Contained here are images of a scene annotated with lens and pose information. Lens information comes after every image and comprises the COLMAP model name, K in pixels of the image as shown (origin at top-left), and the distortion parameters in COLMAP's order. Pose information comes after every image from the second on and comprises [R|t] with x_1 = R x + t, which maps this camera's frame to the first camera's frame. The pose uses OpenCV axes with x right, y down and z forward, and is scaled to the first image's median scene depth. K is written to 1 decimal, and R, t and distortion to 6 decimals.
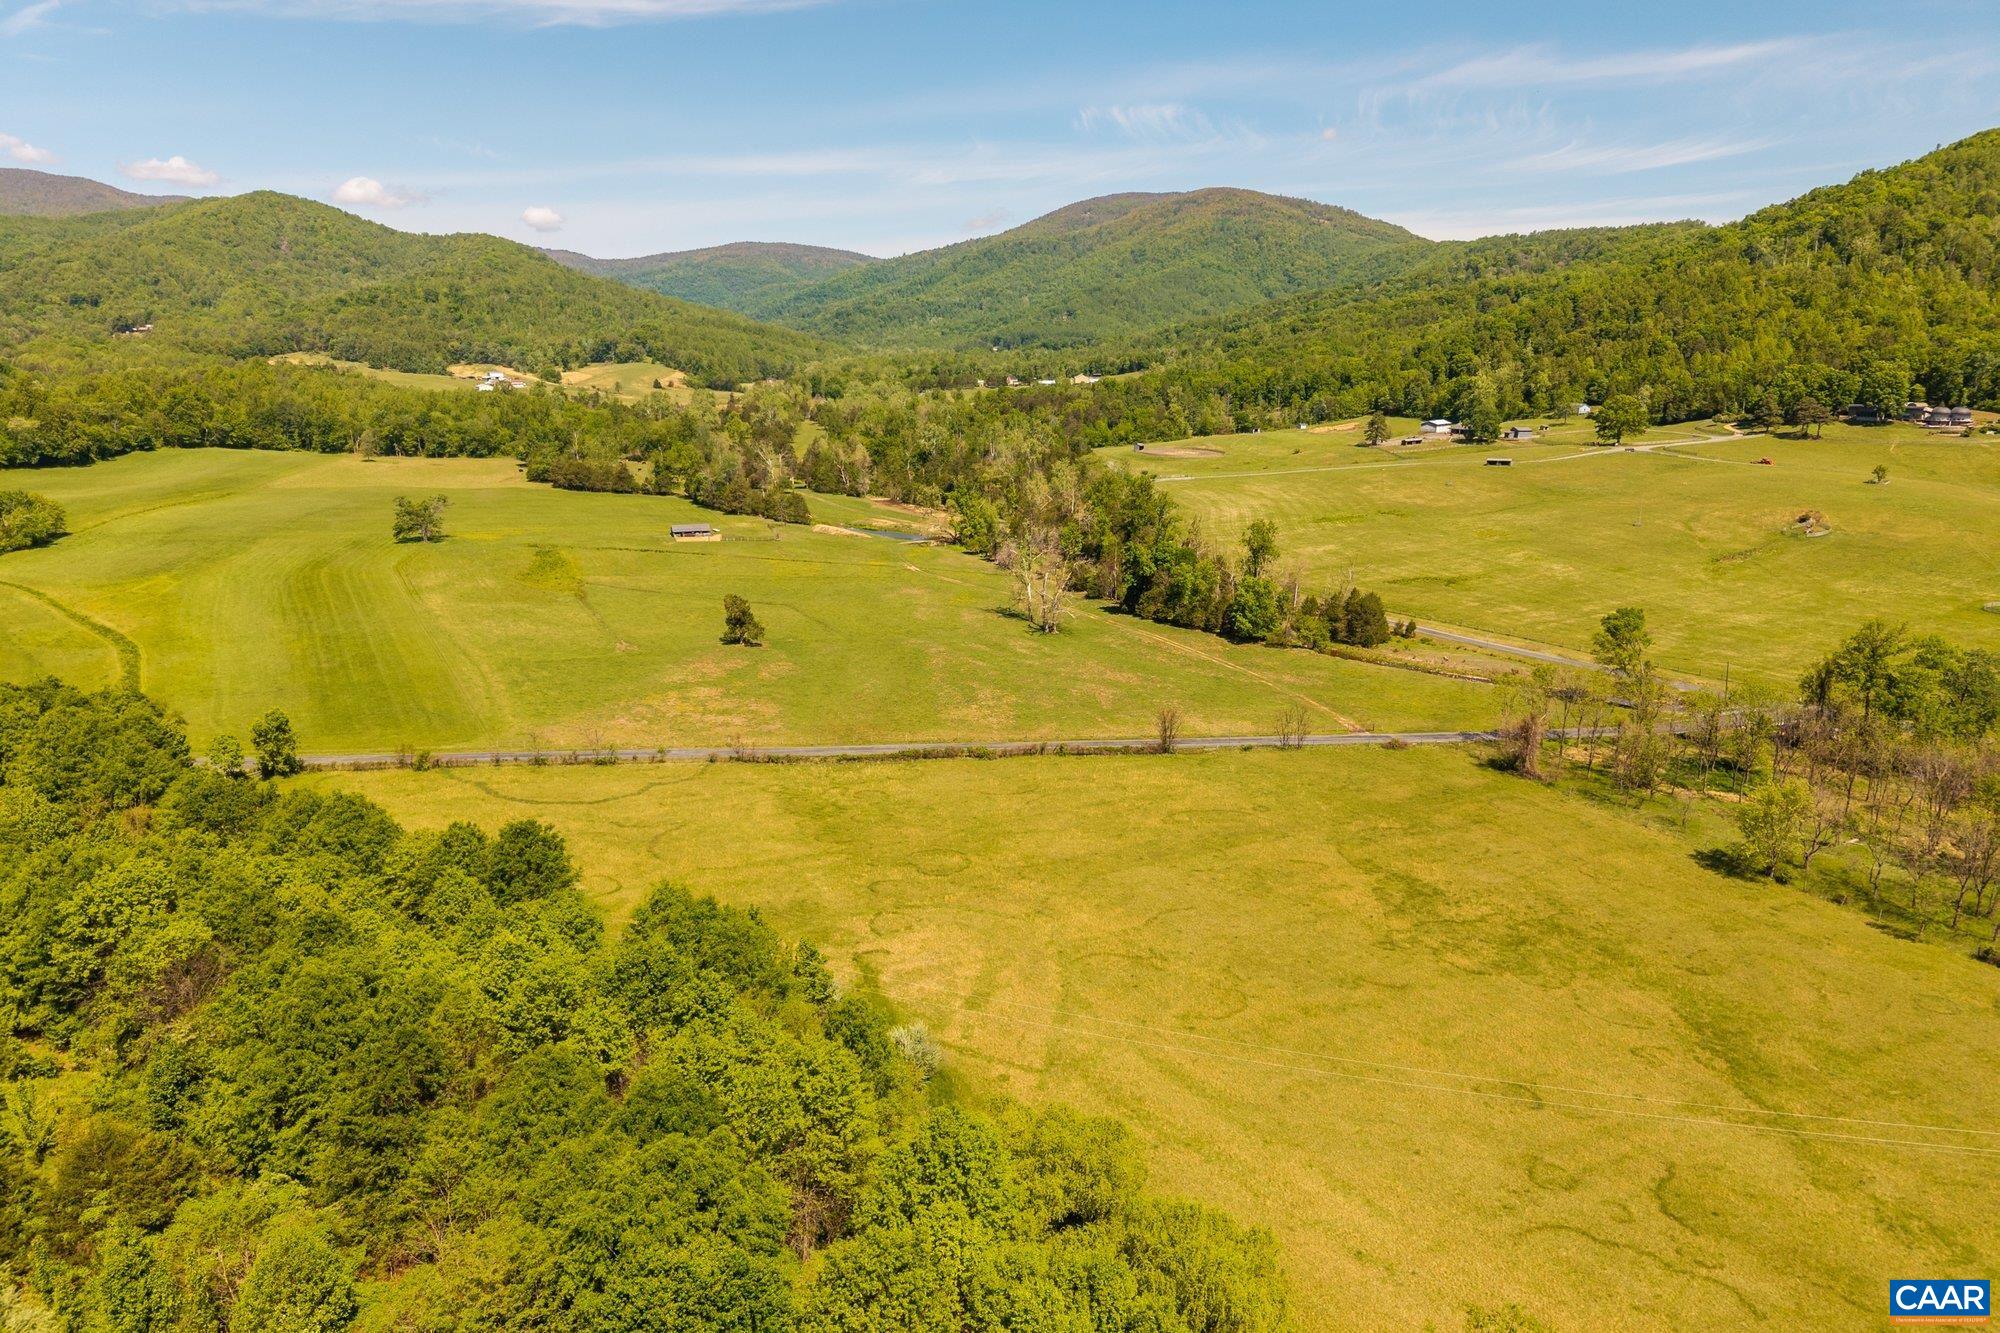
lens RADIAL K [[1366.0, 0, 1000.0], [0, 1366.0, 666.5], [0, 0, 1]] dist [0.049519, -0.046509]
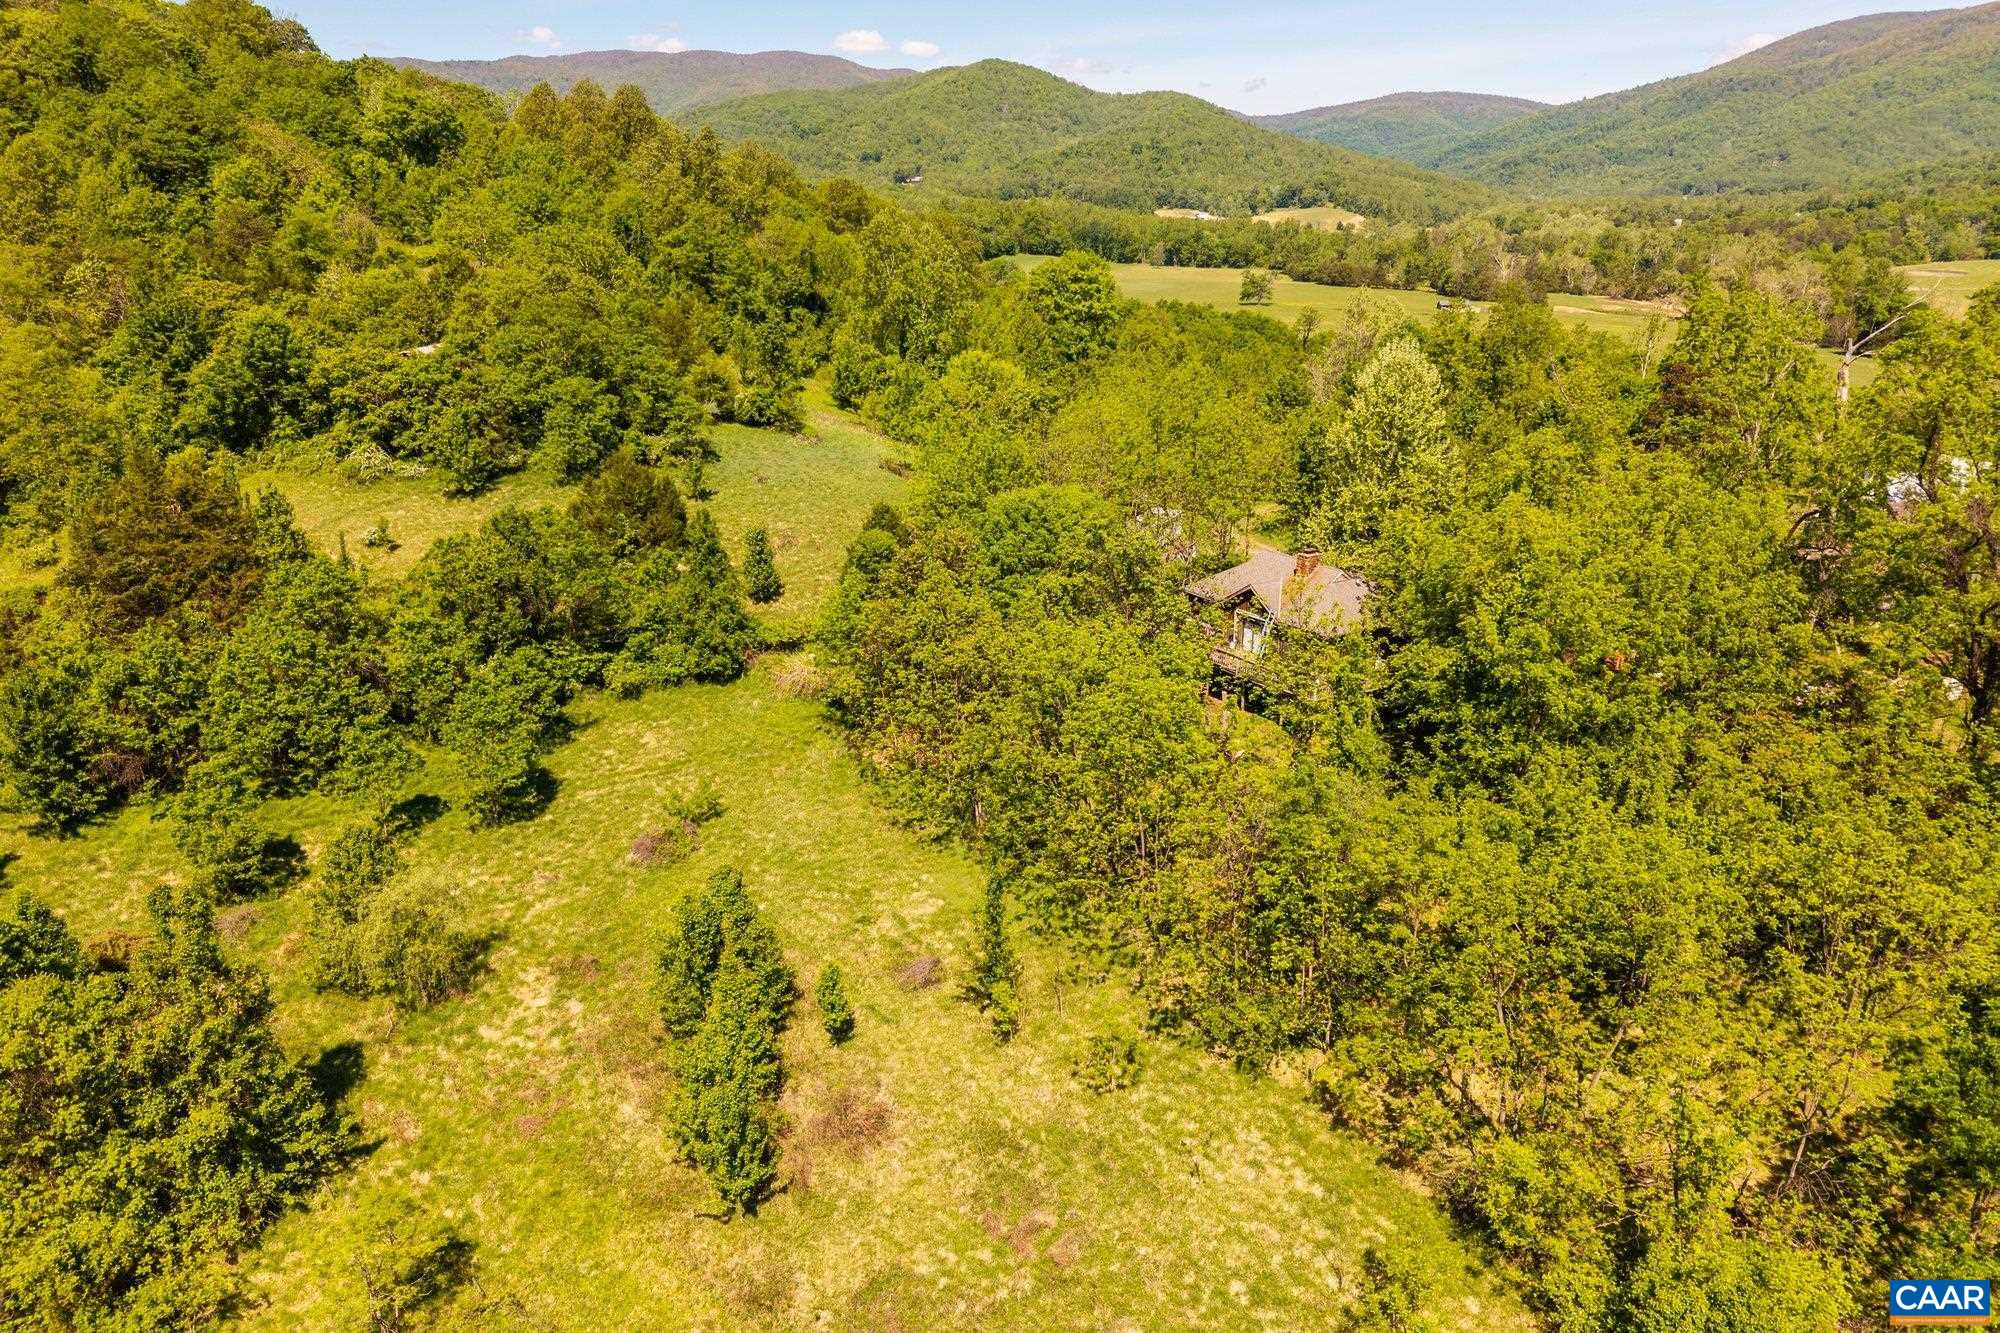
lens RADIAL K [[1372.1, 0, 999.1], [0, 1372.1, 677.0], [0, 0, 1]] dist [0.010613, 0.002594]
pose [[0.906973, 0.136996, -0.398287, -0.029928], [-0.096717, 0.988097, 0.119626, 0.071027], [0.409934, -0.069976, 0.909427, -0.194200]]
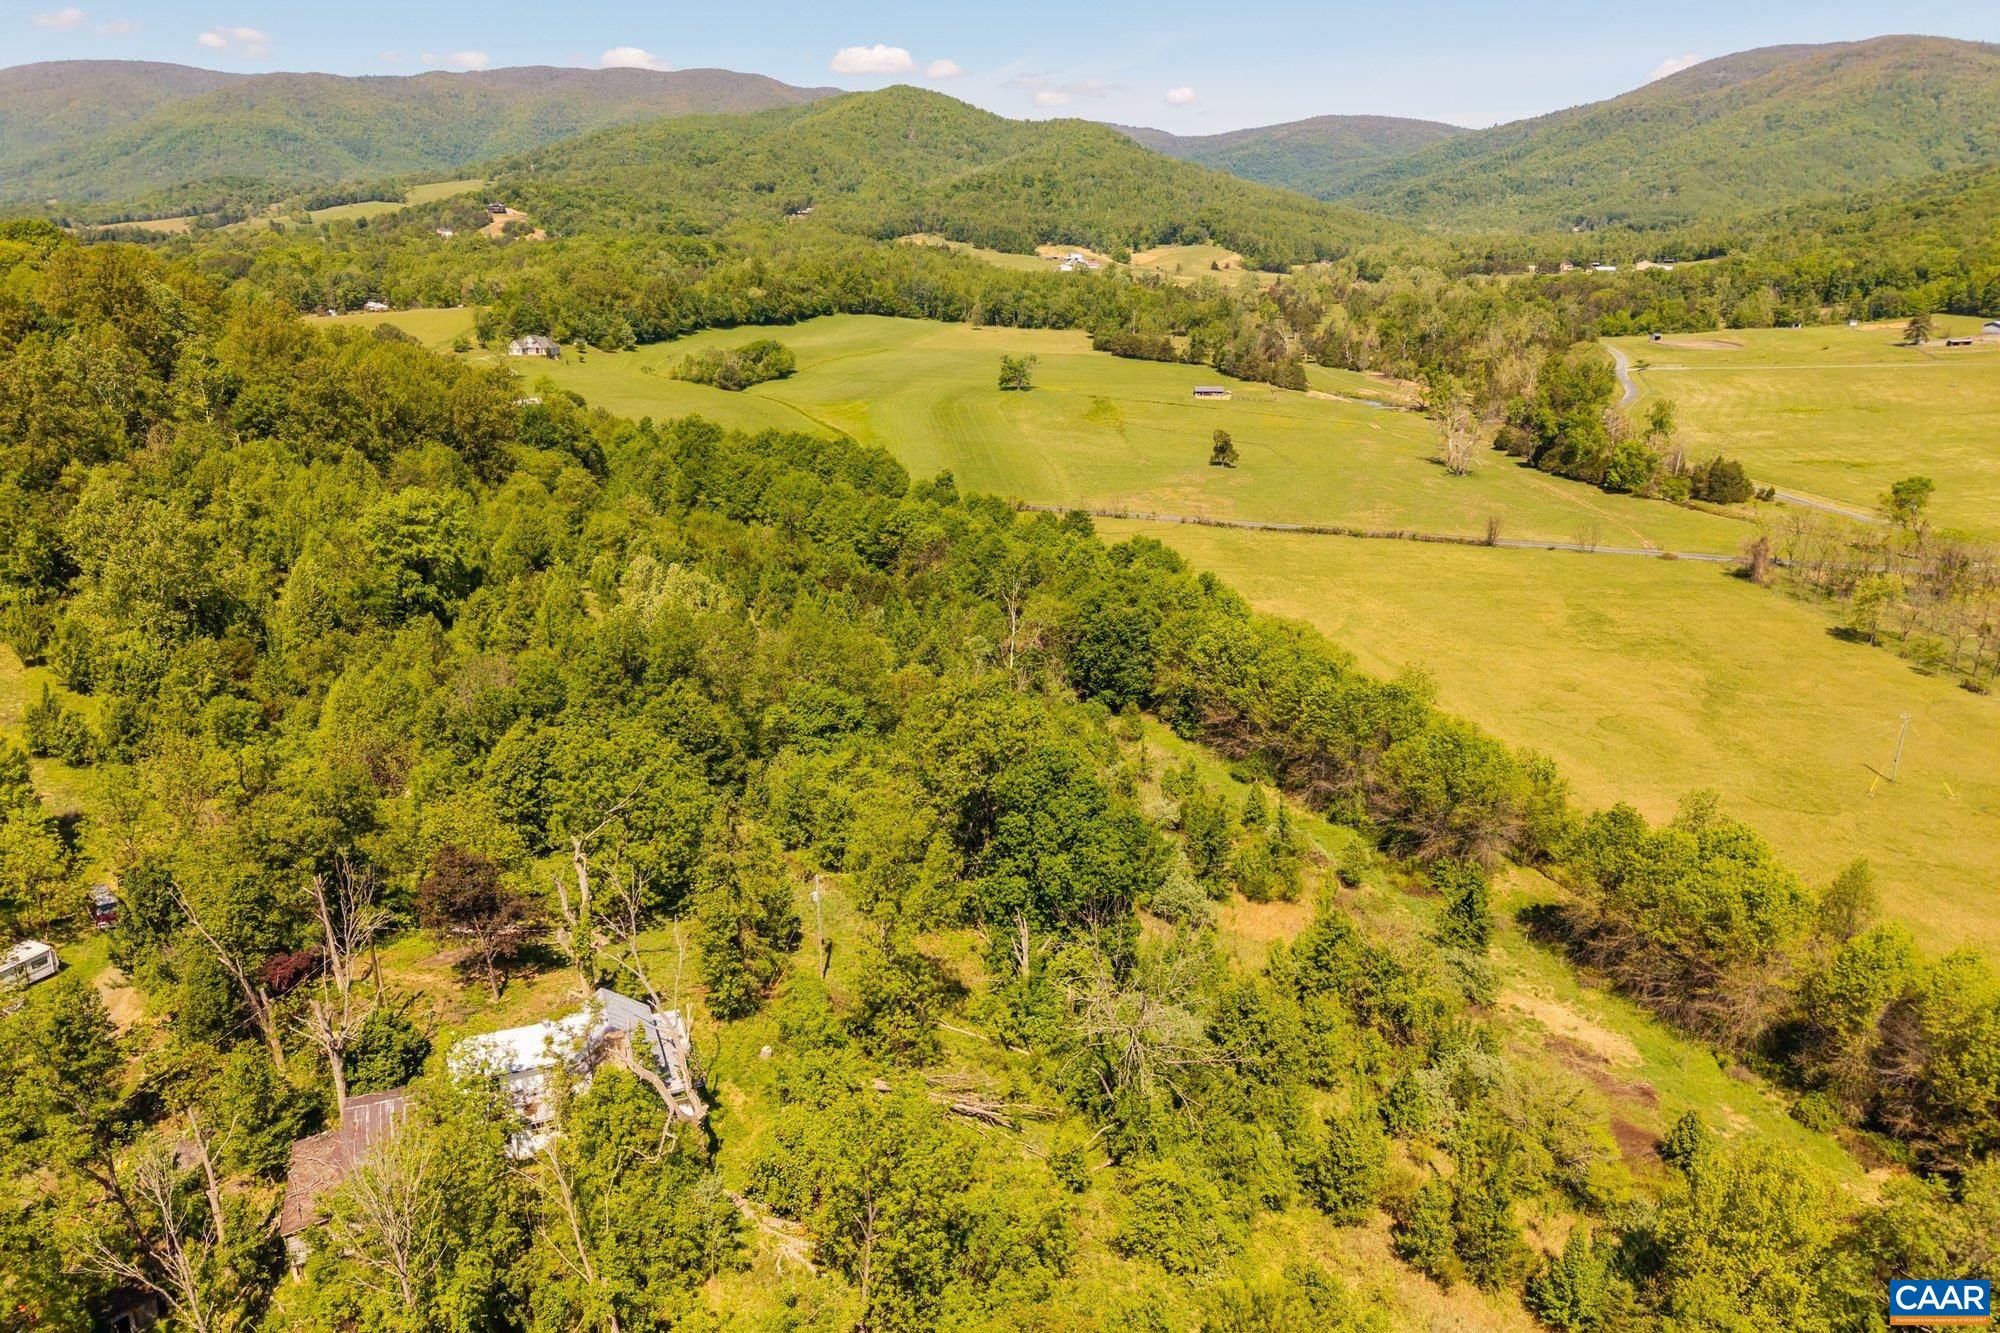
lens RADIAL K [[1375.3, 0, 1000.0], [0, 1375.3, 666.5], [0, 0, 1]] dist [0.020956, -0.008795]
pose [[0.922880, 0.124135, -0.364530, 0.050828], [-0.093762, 0.990565, 0.099945, 0.024674], [0.373498, -0.058058, 0.925812, -0.150158]]
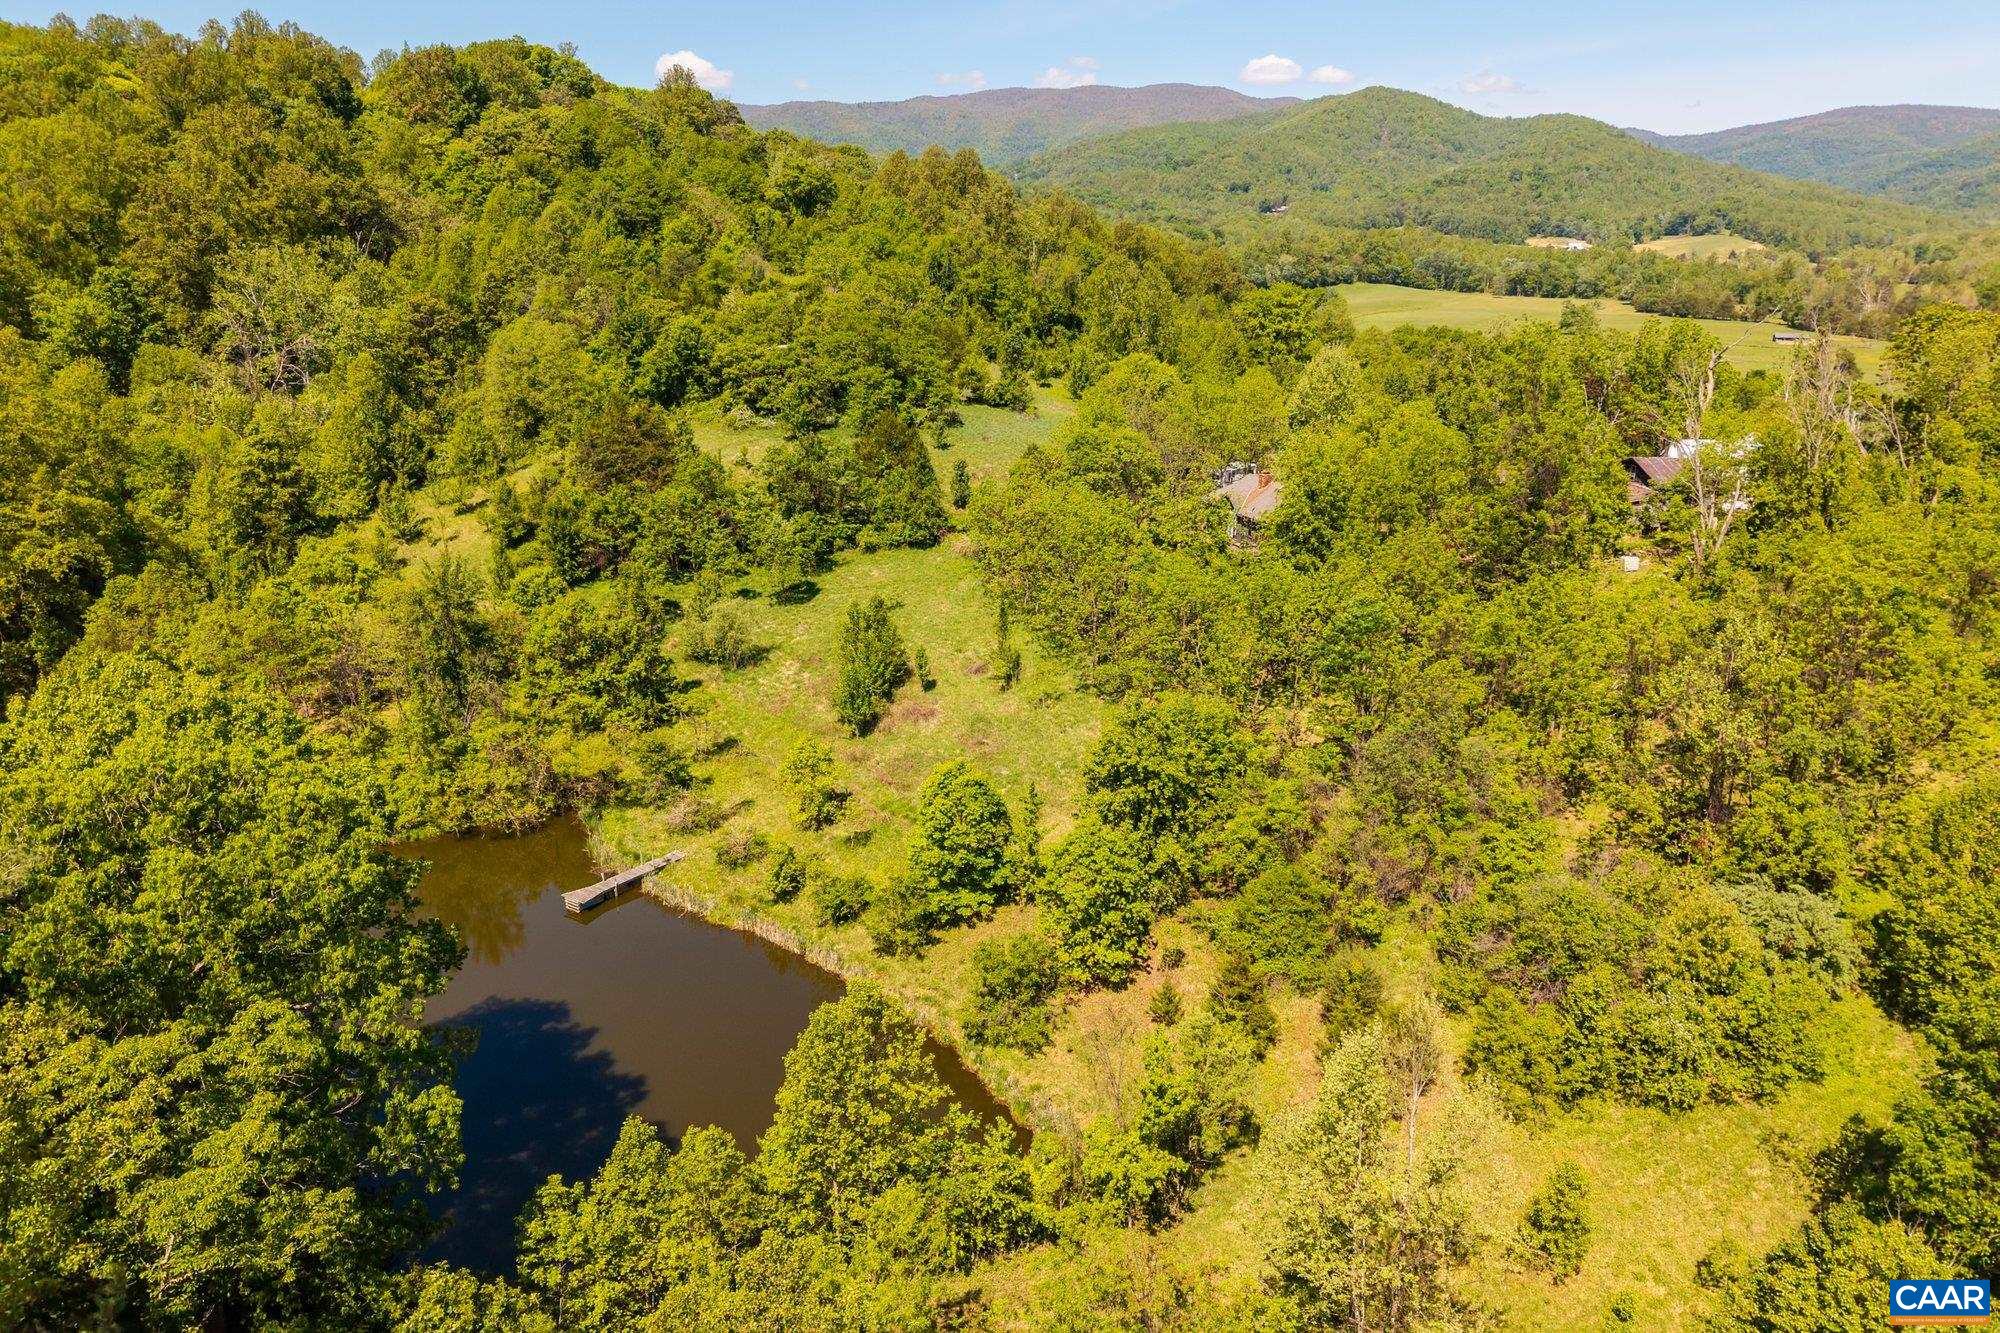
lens RADIAL K [[1366.0, 0, 1000.0], [0, 1366.0, 666.5], [0, 0, 1]] dist [0.049519, -0.046509]
pose [[0.769025, 0.193275, -0.609299, 0.023344], [-0.147434, 0.981124, 0.125138, 0.077849], [0.621984, -0.006402, 0.783004, -0.235398]]
